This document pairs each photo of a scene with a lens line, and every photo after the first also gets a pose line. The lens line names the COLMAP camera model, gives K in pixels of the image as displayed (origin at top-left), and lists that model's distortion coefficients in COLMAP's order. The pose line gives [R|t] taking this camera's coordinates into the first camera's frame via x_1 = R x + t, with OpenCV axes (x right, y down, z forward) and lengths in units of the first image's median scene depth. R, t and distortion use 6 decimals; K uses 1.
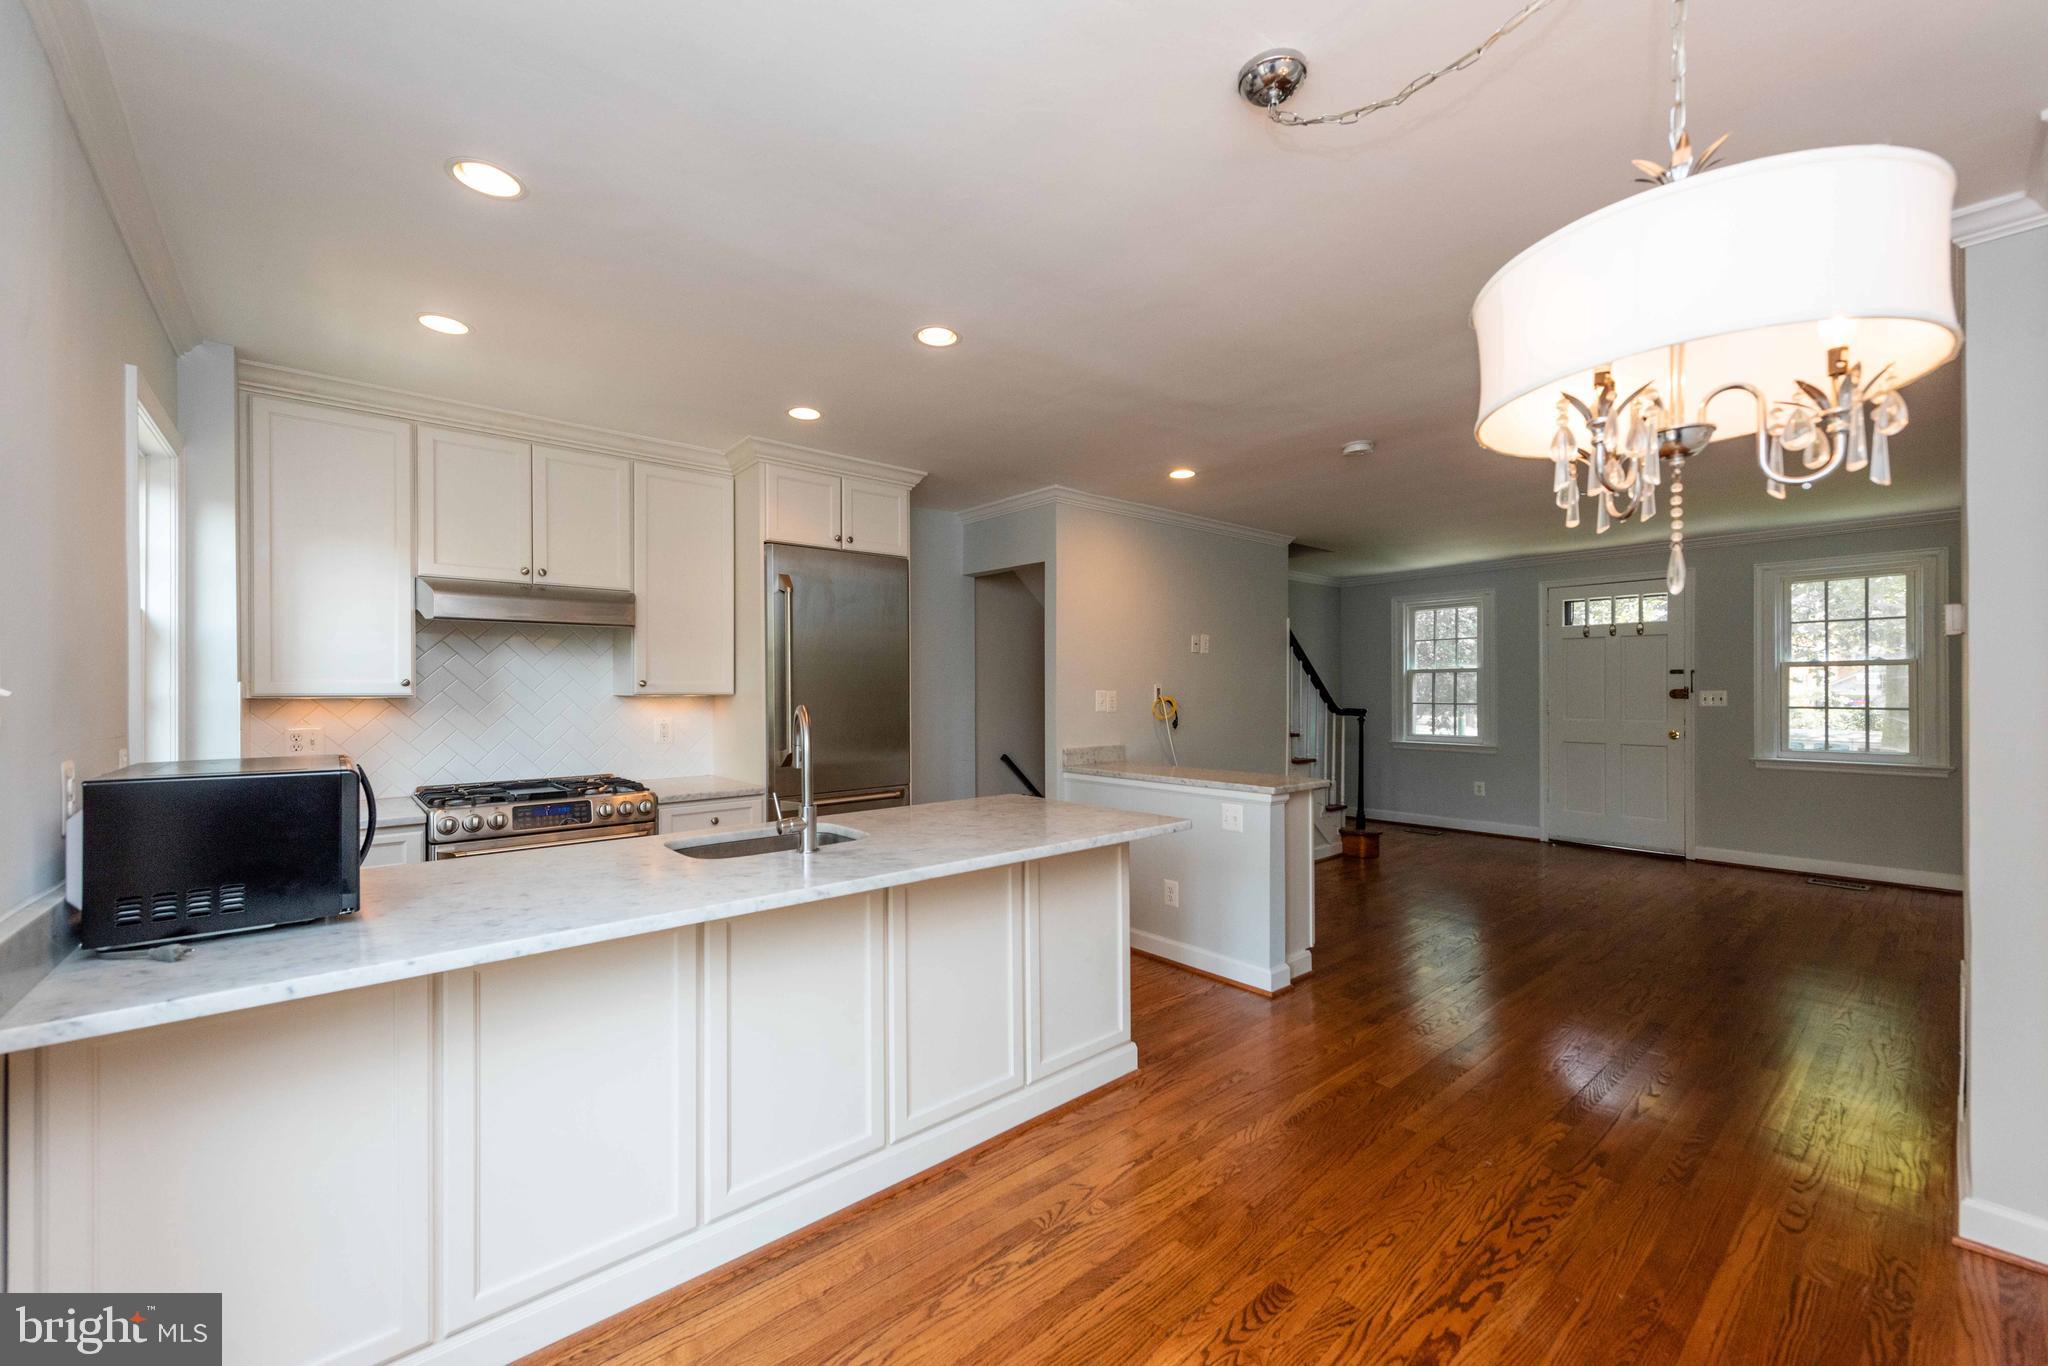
lens RADIAL K [[803.2, 0, 1016.6], [0, 803.2, 691.3], [0, 0, 1]] dist [0.013514, -0.004325]
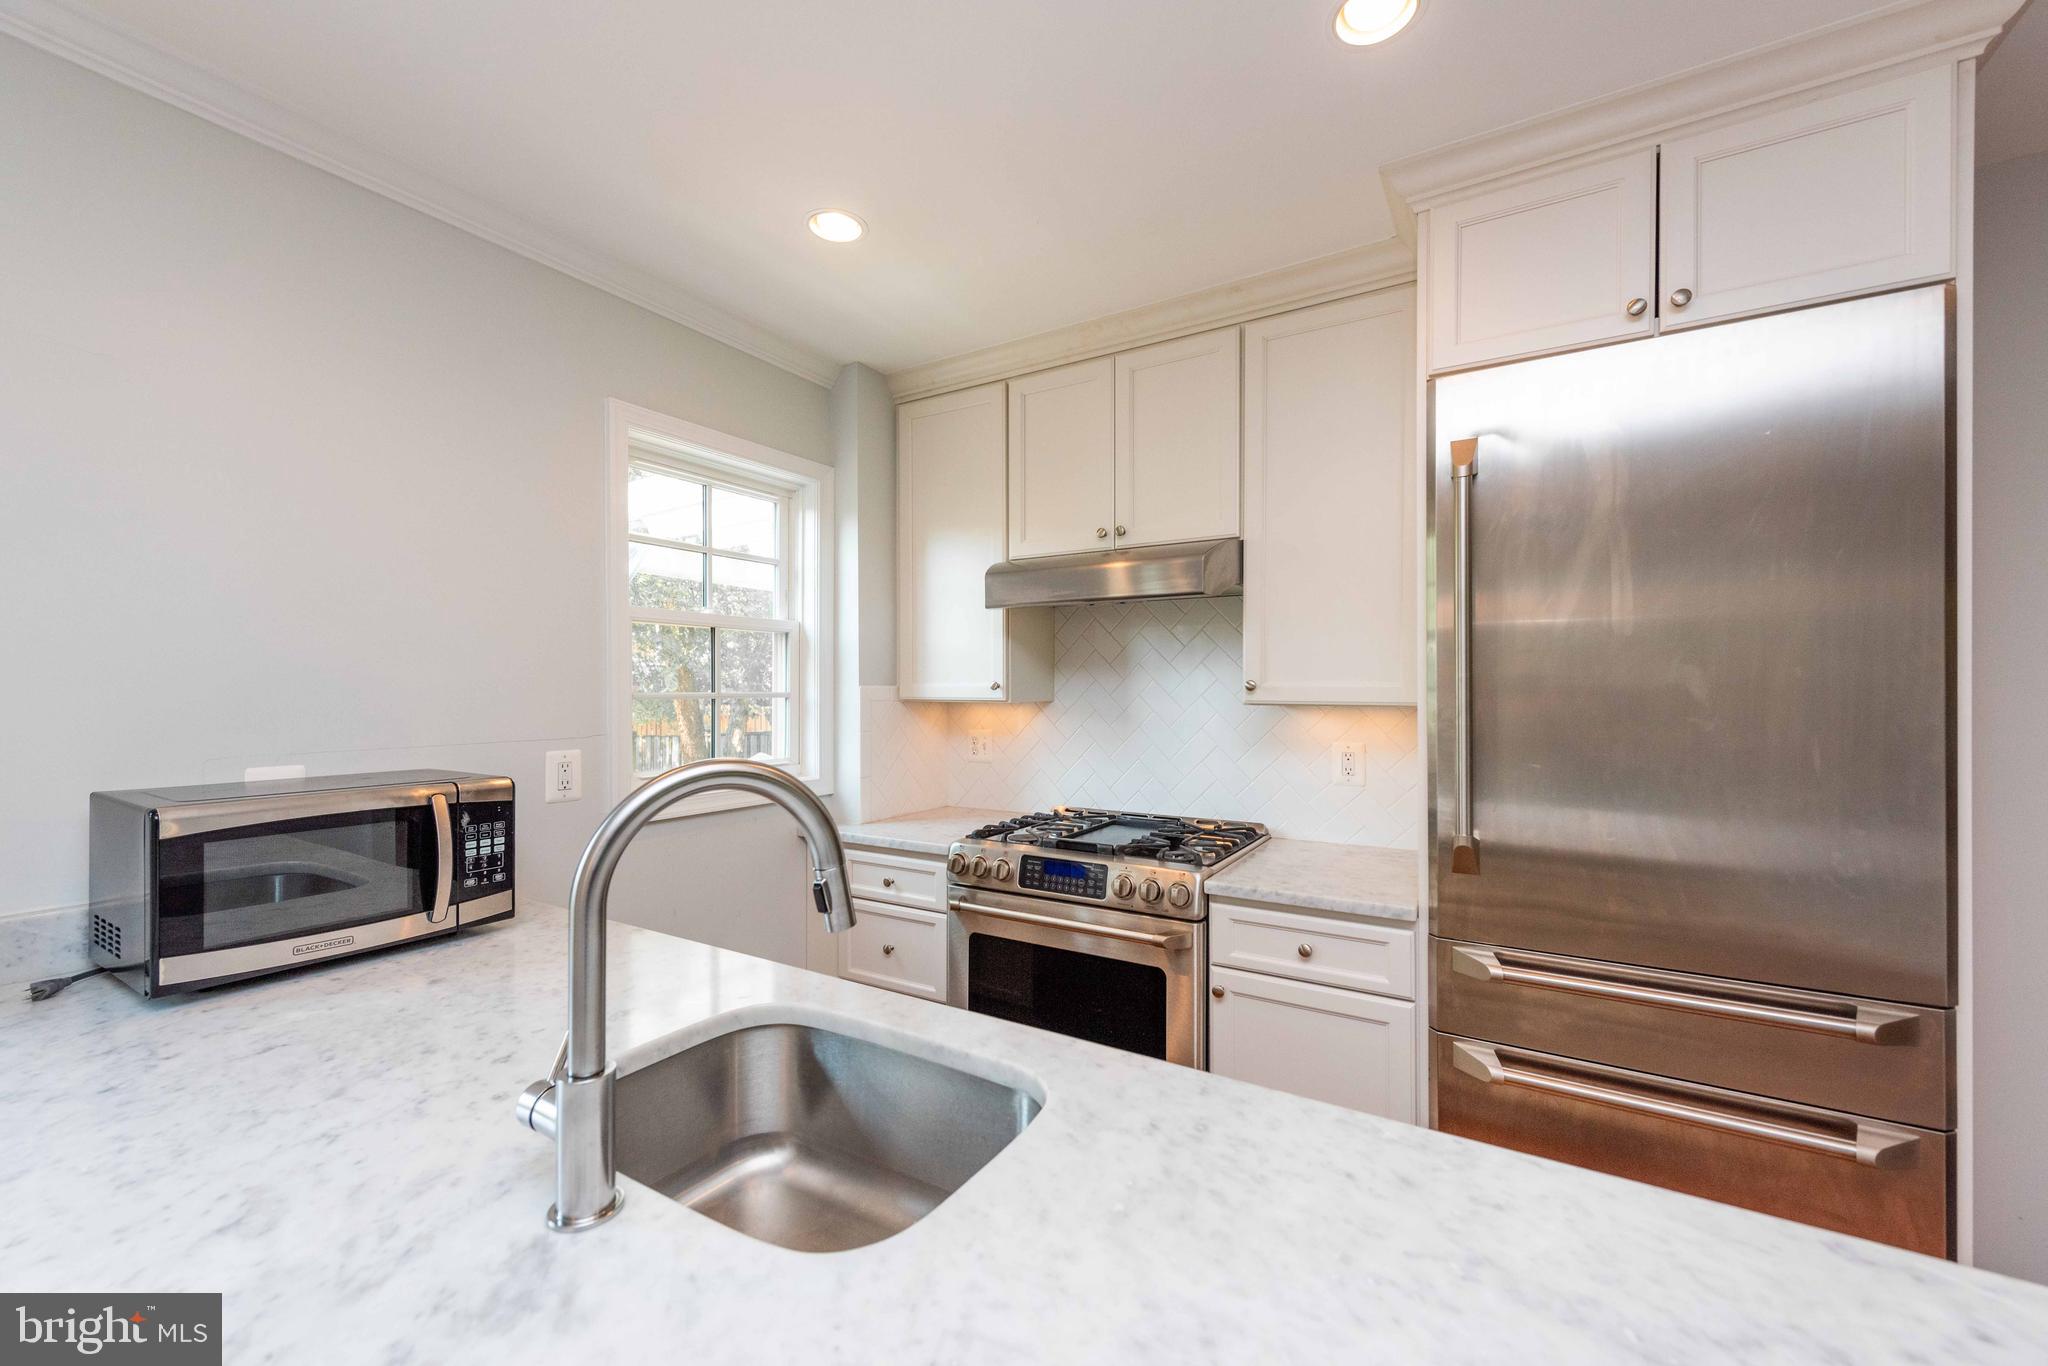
lens RADIAL K [[803.2, 0, 1016.6], [0, 803.2, 691.3], [0, 0, 1]] dist [0.013514, -0.004325]
pose [[0.310829, 0.010924, -0.950403, 0.056346], [-0.005142, 0.999939, 0.009812, -0.011348], [0.950452, 0.001837, 0.310866, 0.647479]]
